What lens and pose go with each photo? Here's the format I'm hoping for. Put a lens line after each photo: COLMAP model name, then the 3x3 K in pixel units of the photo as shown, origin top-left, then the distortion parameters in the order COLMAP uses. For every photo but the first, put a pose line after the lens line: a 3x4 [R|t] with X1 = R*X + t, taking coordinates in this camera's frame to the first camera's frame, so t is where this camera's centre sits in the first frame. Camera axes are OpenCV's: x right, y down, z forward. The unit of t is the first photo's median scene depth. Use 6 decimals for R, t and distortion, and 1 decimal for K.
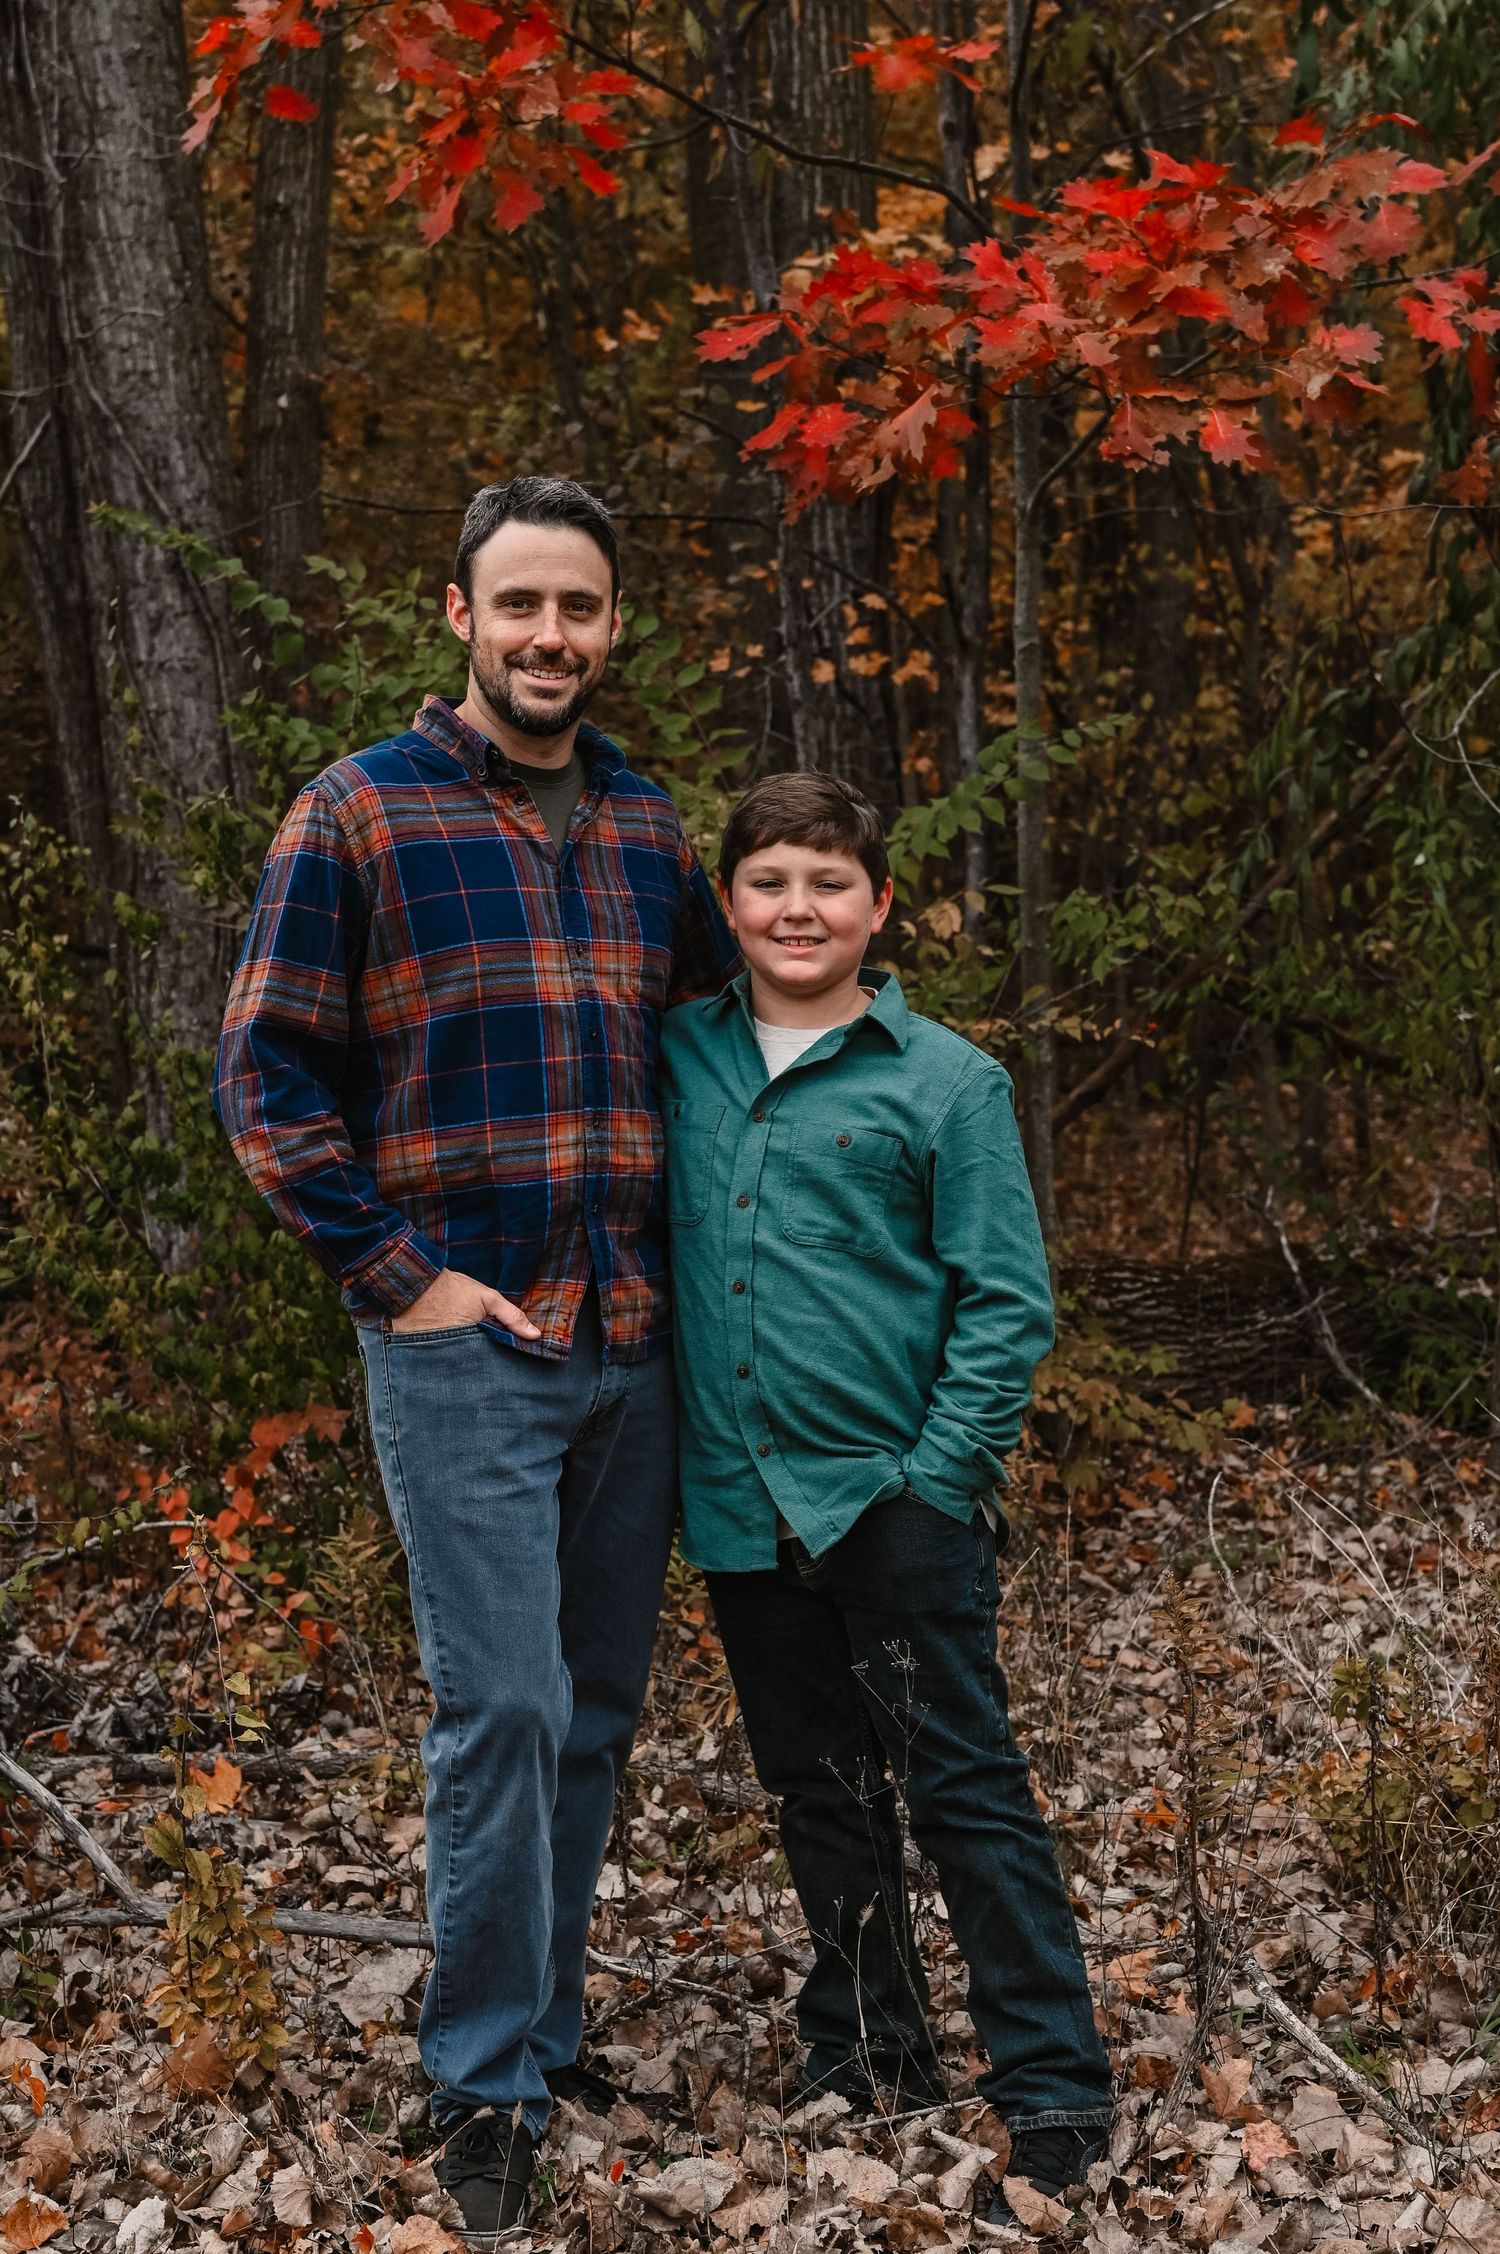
lens RADIAL K [[3426.6, 0, 750.0], [0, 3426.6, 1127.0], [0, 0, 1]] dist [0.119719, -0.029040]
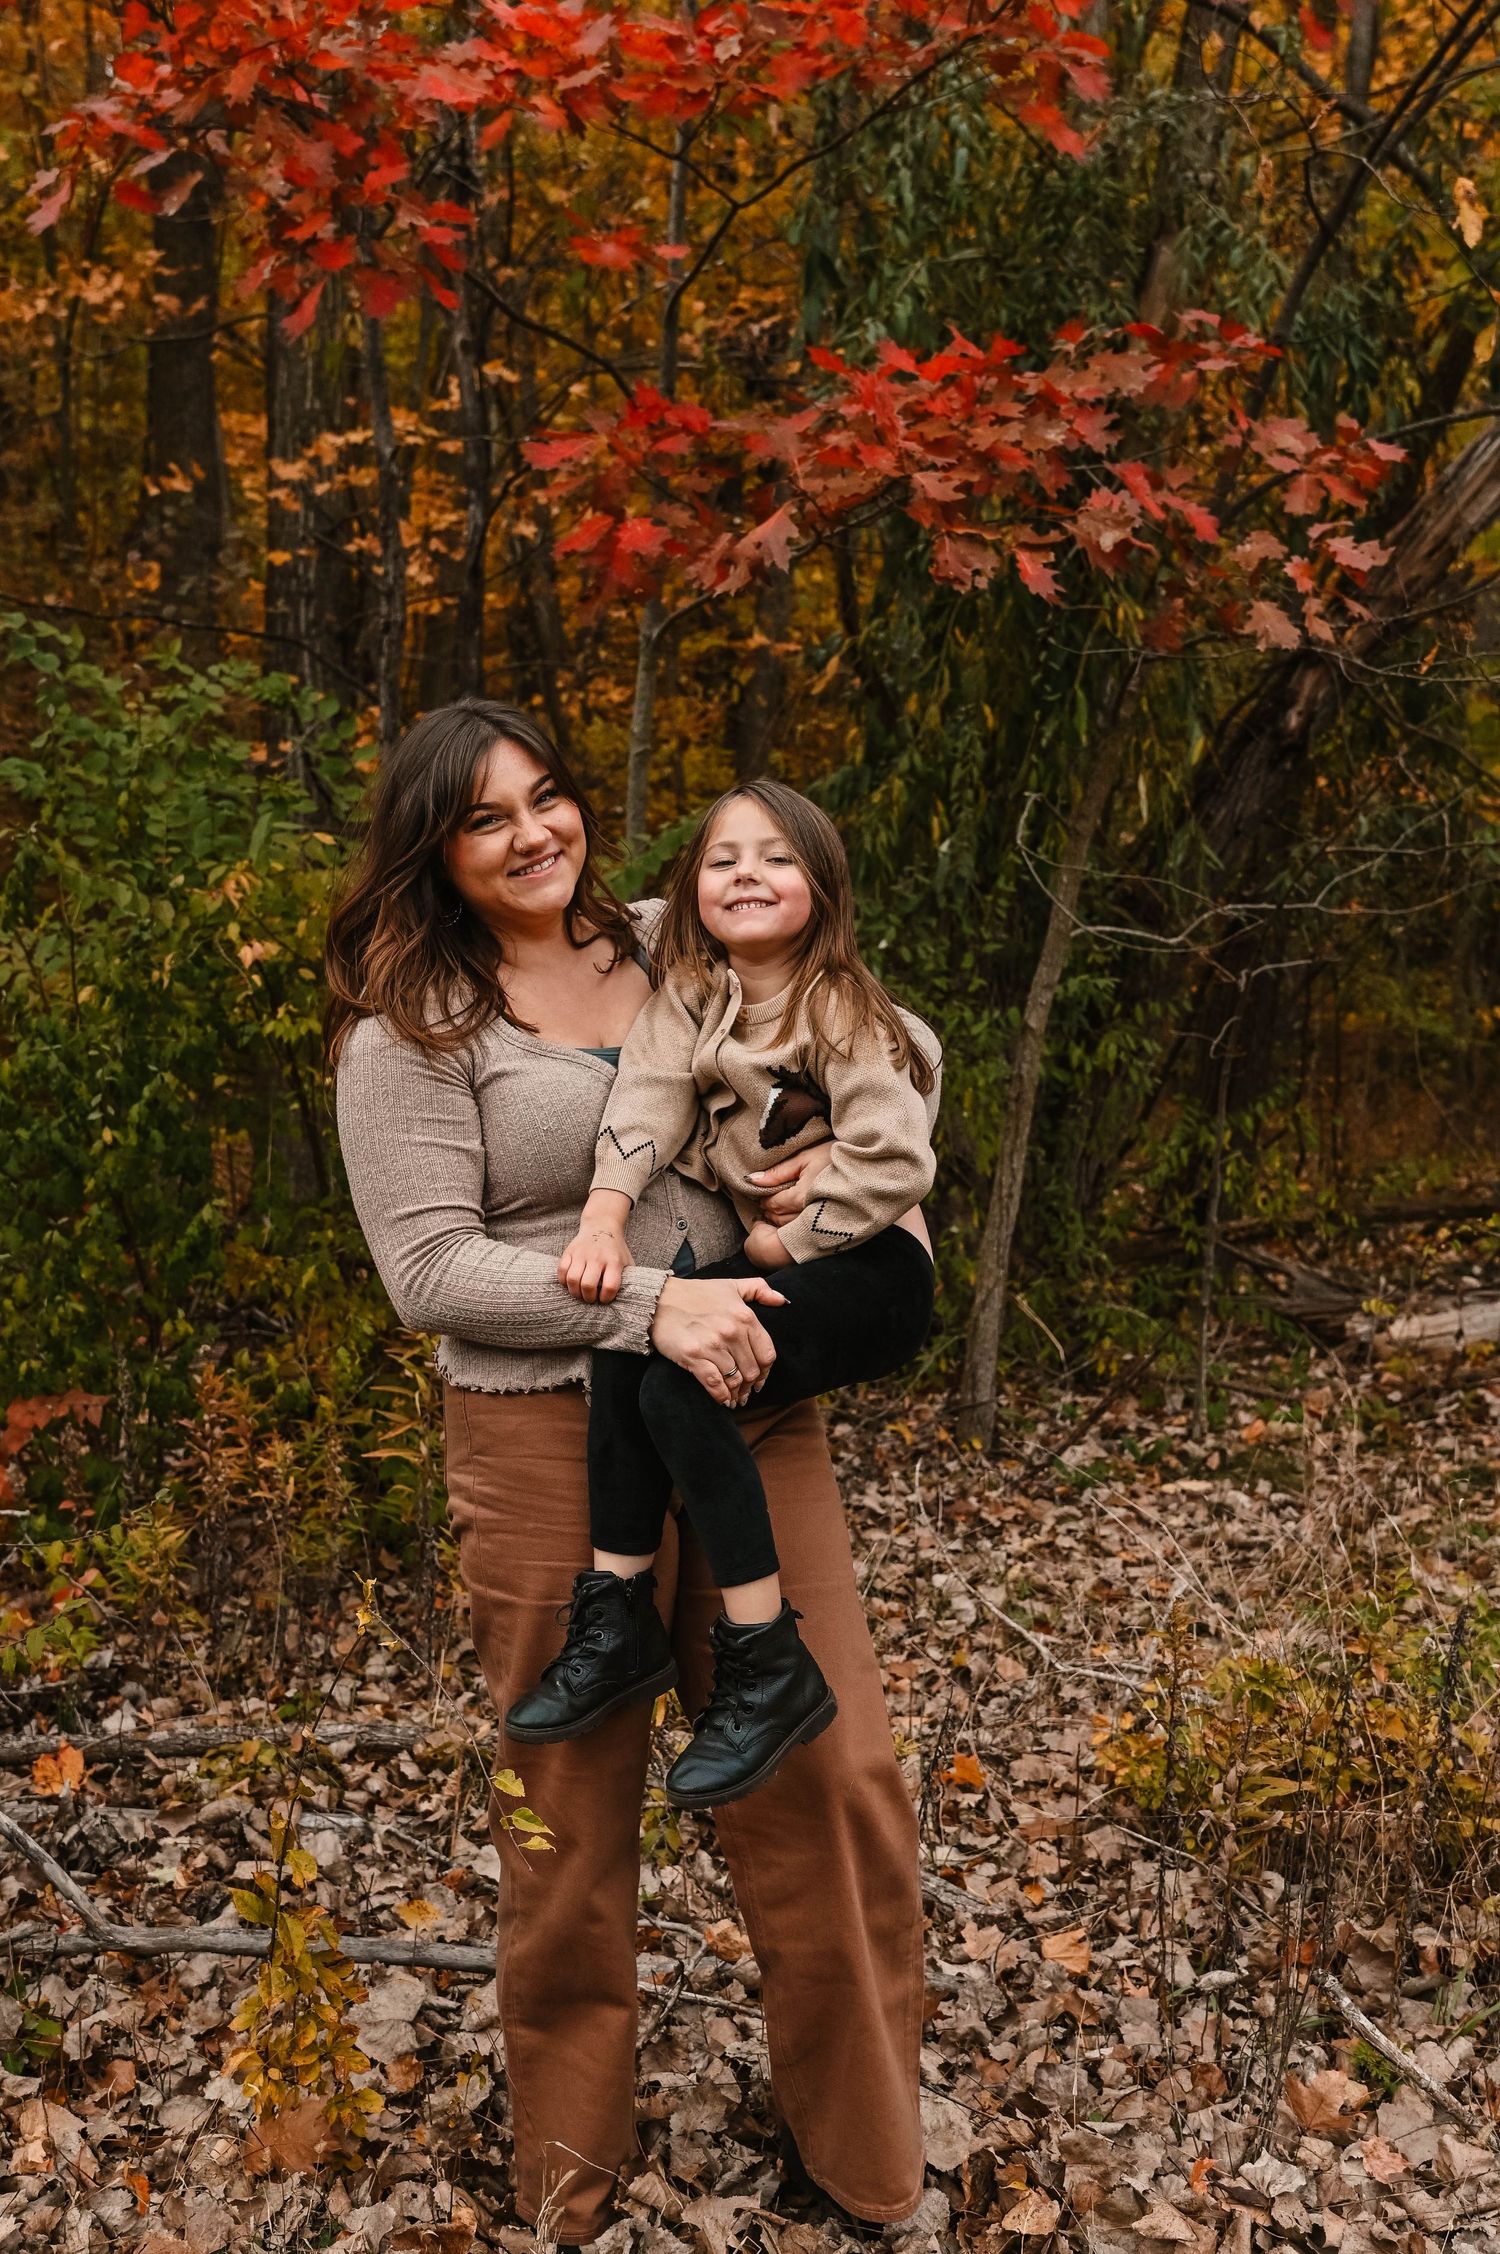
lens RADIAL K [[2506.8, 0, 750.0], [0, 2506.8, 1127.0], [0, 0, 1]] dist [0.015048, 0.026058]
pose [[0.963532, 0.033770, 0.265453, -0.162816], [-0.032575, 0.999430, -0.008905, -0.002287], [-0.265603, -0.000067, 0.964083, 0.216396]]
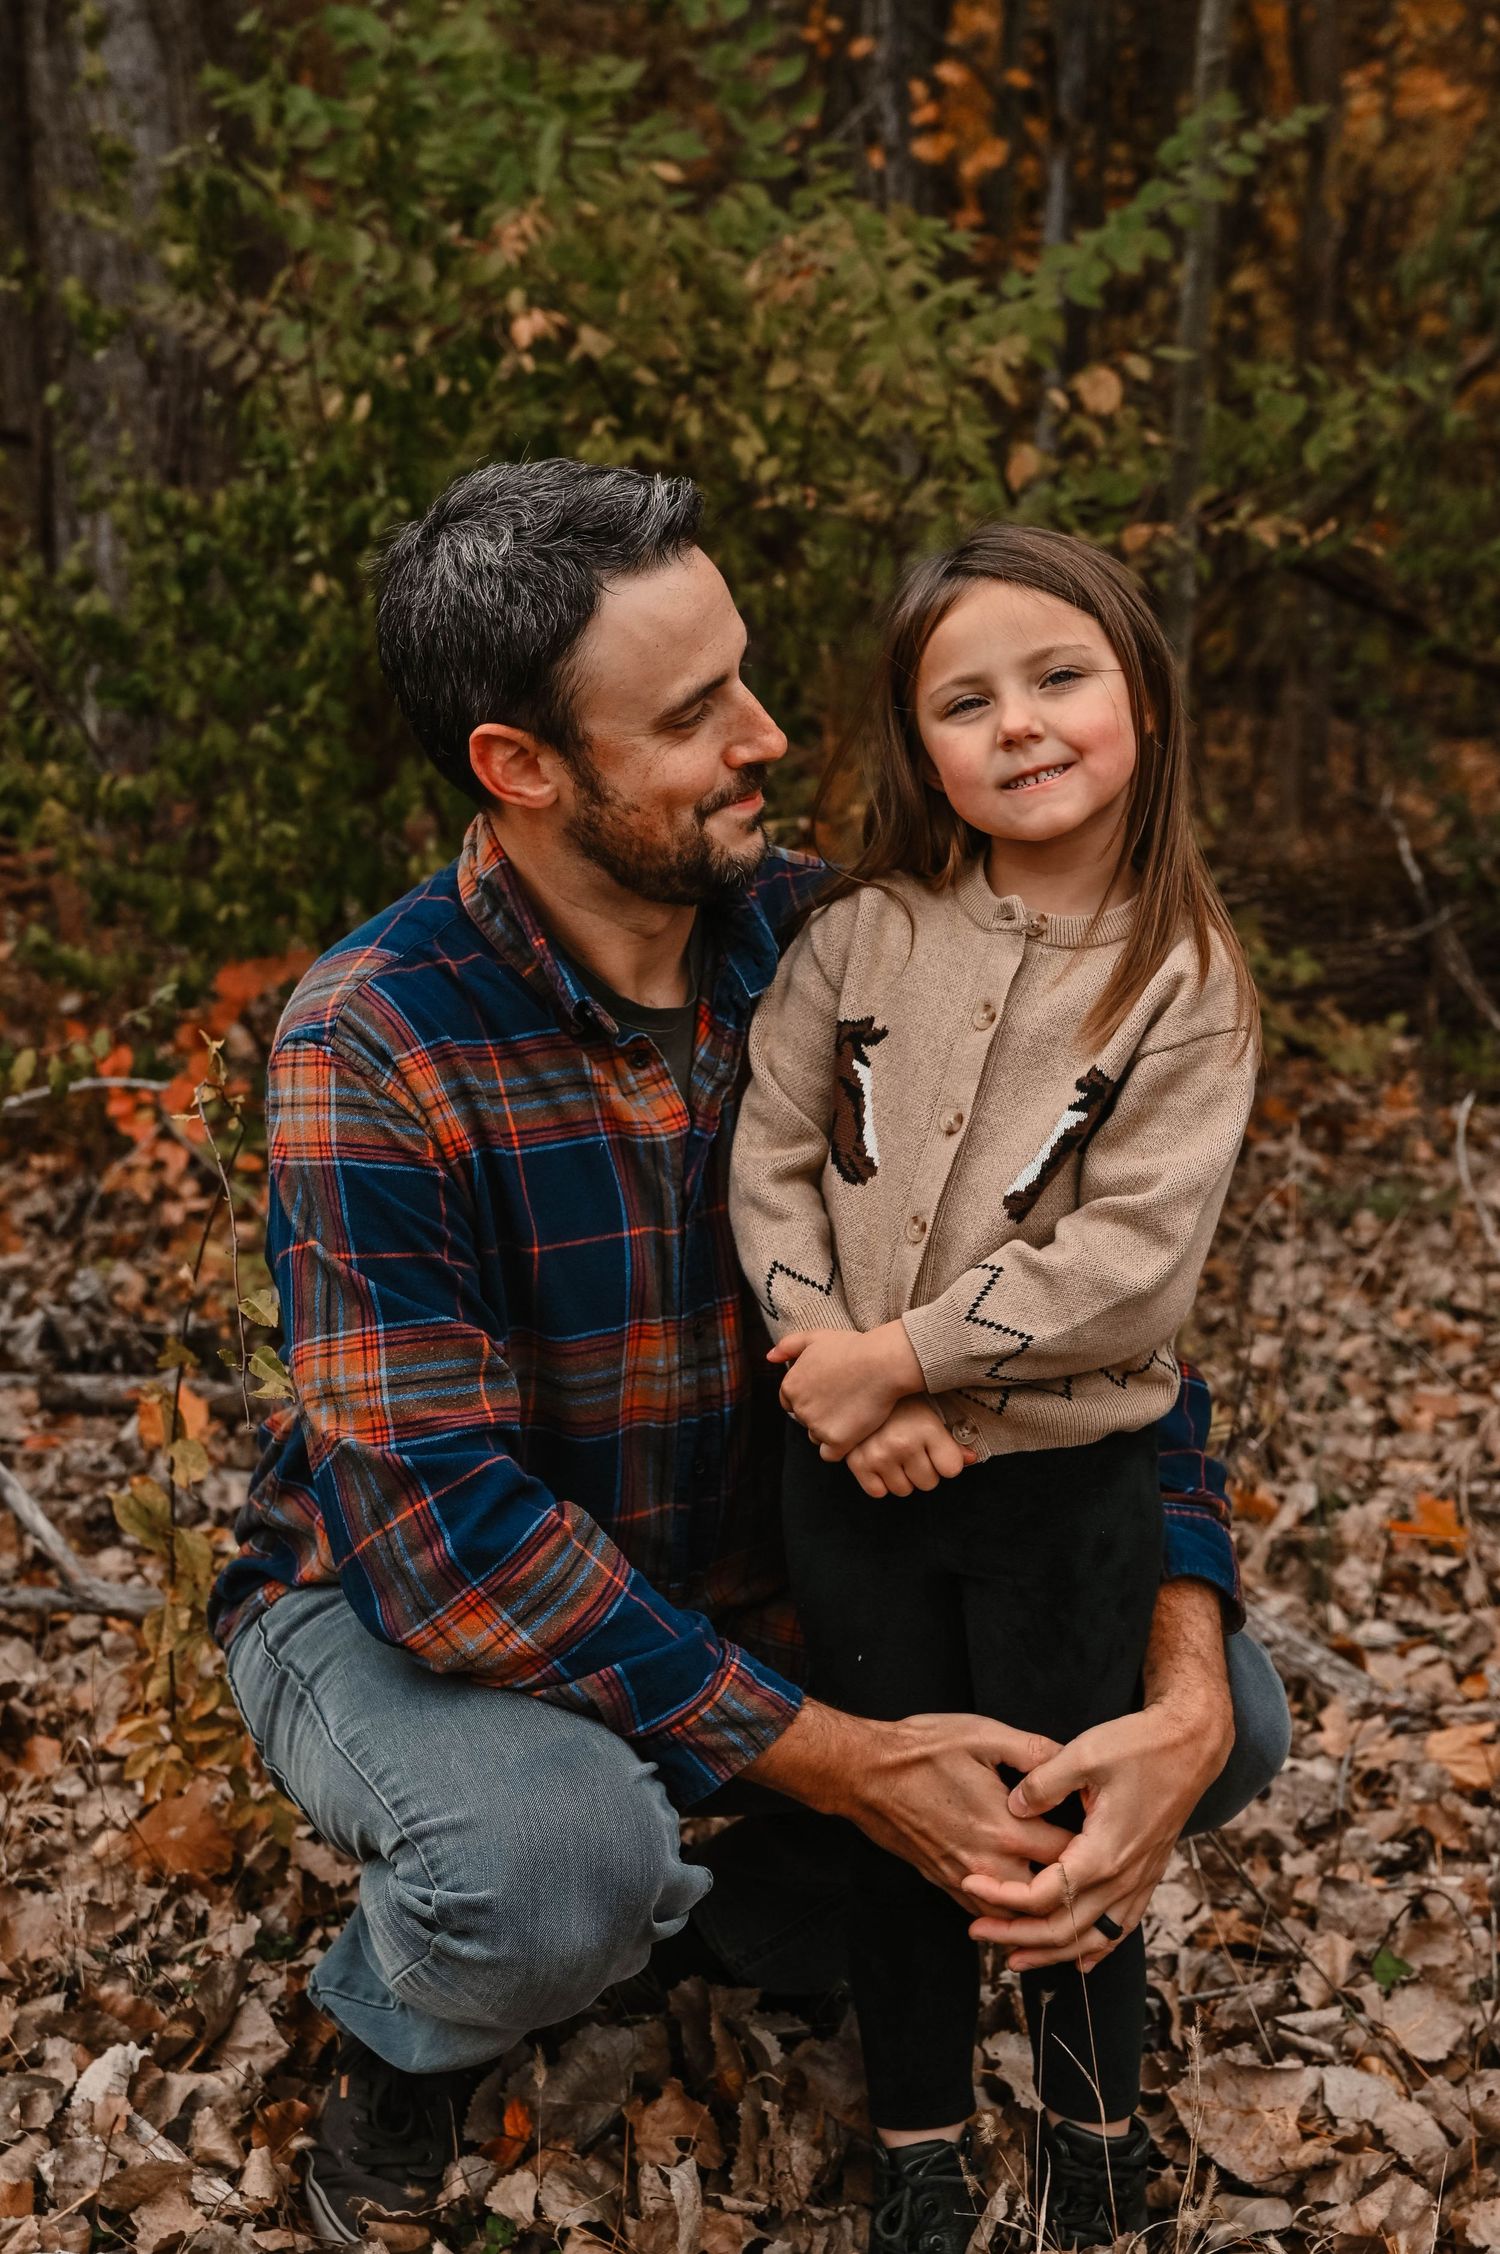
lens RADIAL K [[3557.5, 0, 750.0], [0, 3557.5, 1127.0], [0, 0, 1]] dist [0.090165, 0.057613]
pose [[0.998155, 0.054441, 0.026880, -0.052367], [-0.056977, 0.992845, 0.104944, 0.035787], [-0.020974, -0.106282, 0.994115, 0.218544]]
